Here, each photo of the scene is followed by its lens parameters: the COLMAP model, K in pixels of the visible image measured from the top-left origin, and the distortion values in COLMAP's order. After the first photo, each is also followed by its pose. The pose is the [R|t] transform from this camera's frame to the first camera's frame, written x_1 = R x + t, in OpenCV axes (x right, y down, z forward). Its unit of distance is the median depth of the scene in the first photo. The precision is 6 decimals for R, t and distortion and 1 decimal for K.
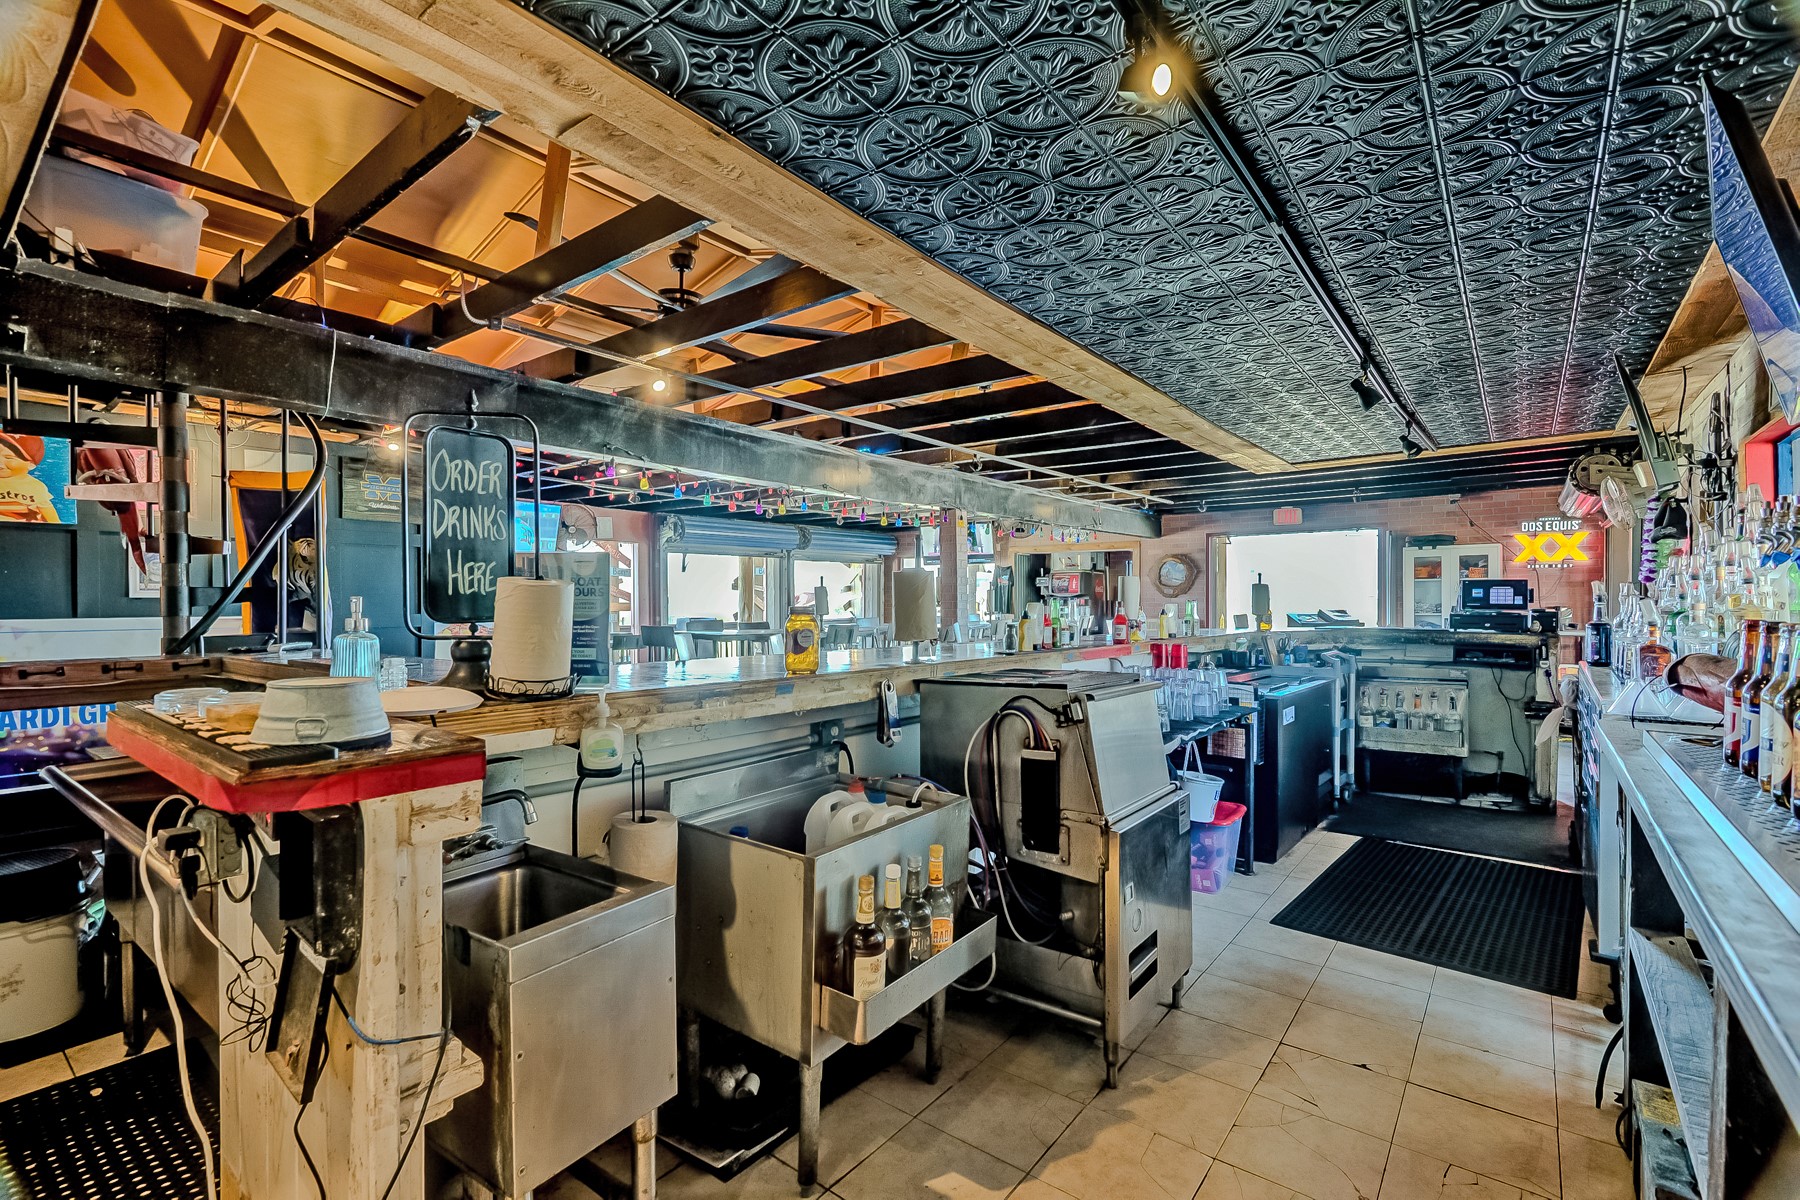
lens RADIAL K [[808.0, 0, 900.5], [0, 808.0, 606.1], [0, 0, 1]] dist [-0.014333, -0.001089]
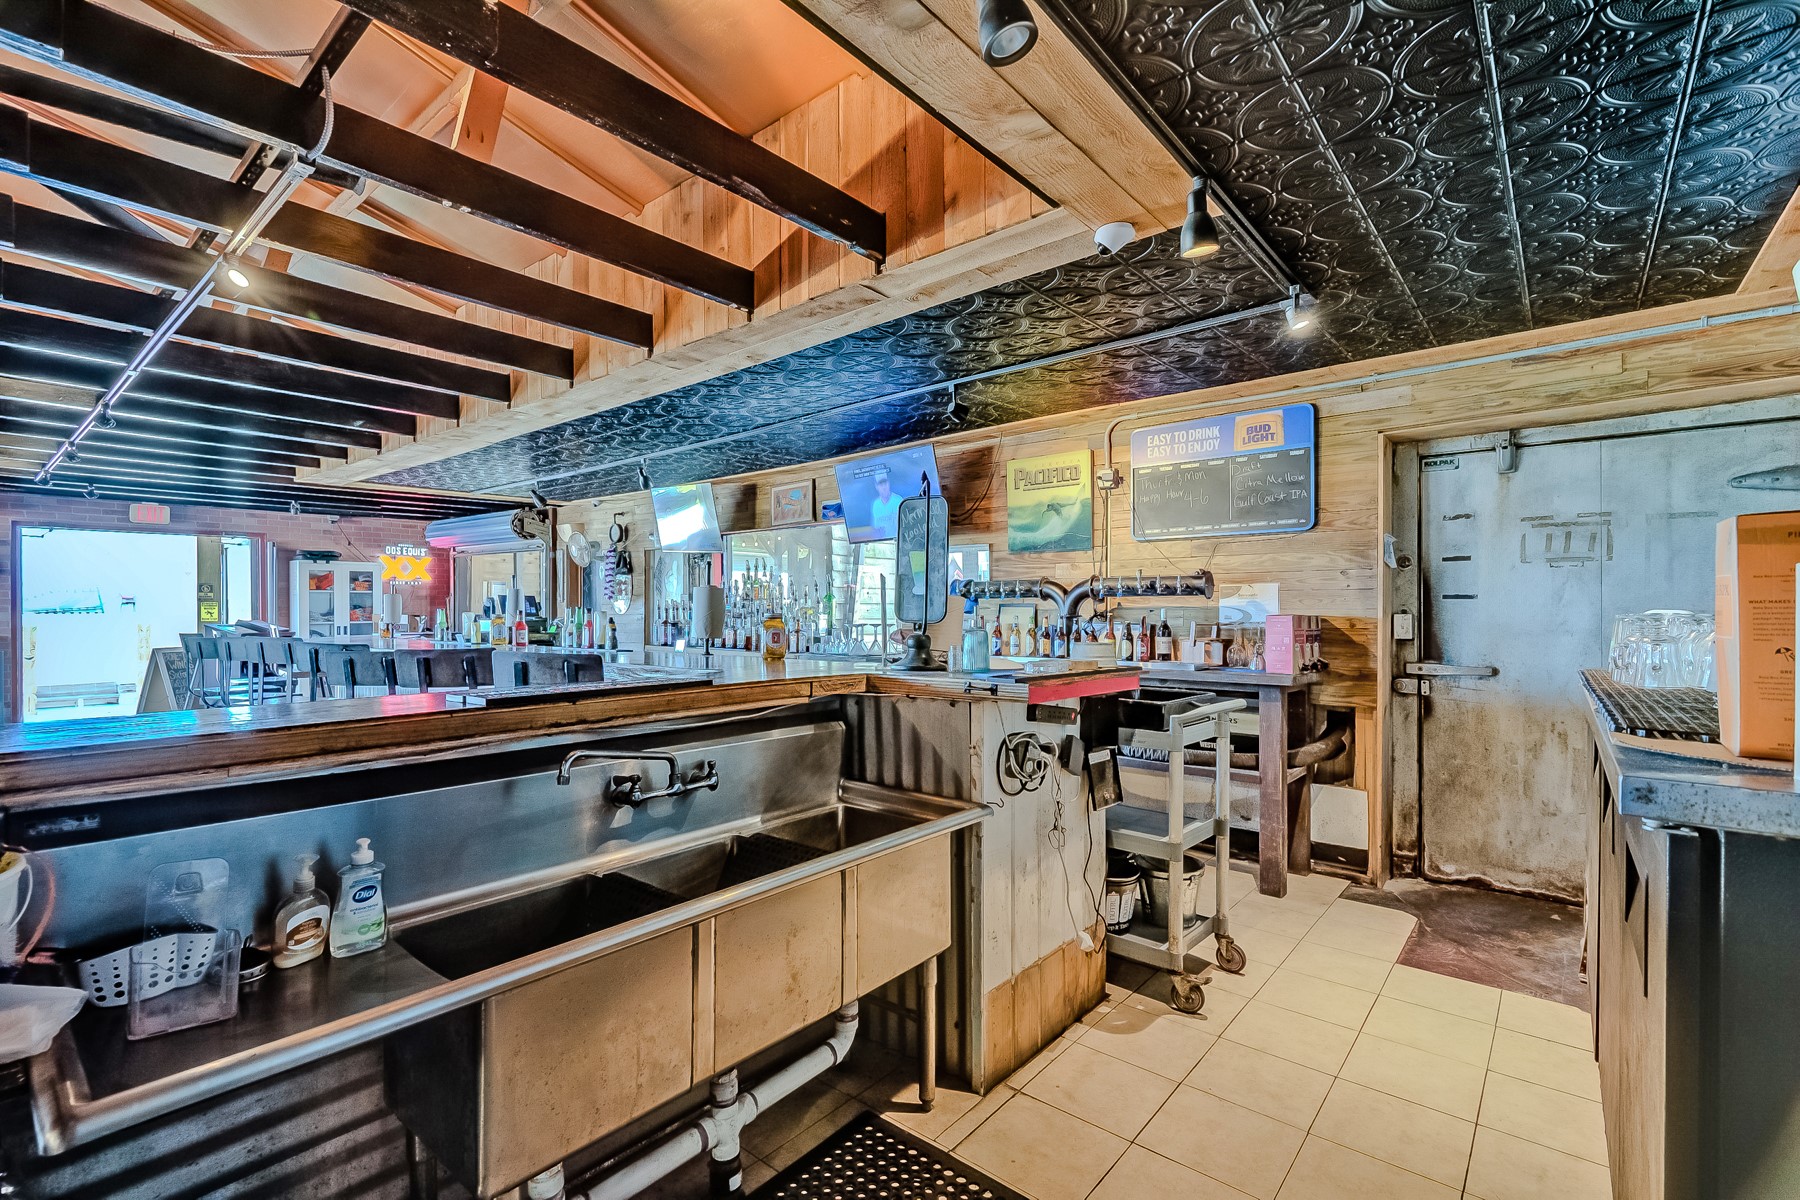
lens RADIAL K [[808.0, 0, 899.5], [0, 808.0, 606.8], [0, 0, 1]] dist [-0.014333, -0.001089]
pose [[0.039229, 0.004508, 0.999220, -0.396719], [0.003277, 0.999984, -0.004640, -0.004453], [-0.999225, 0.003456, 0.039213, 0.174376]]
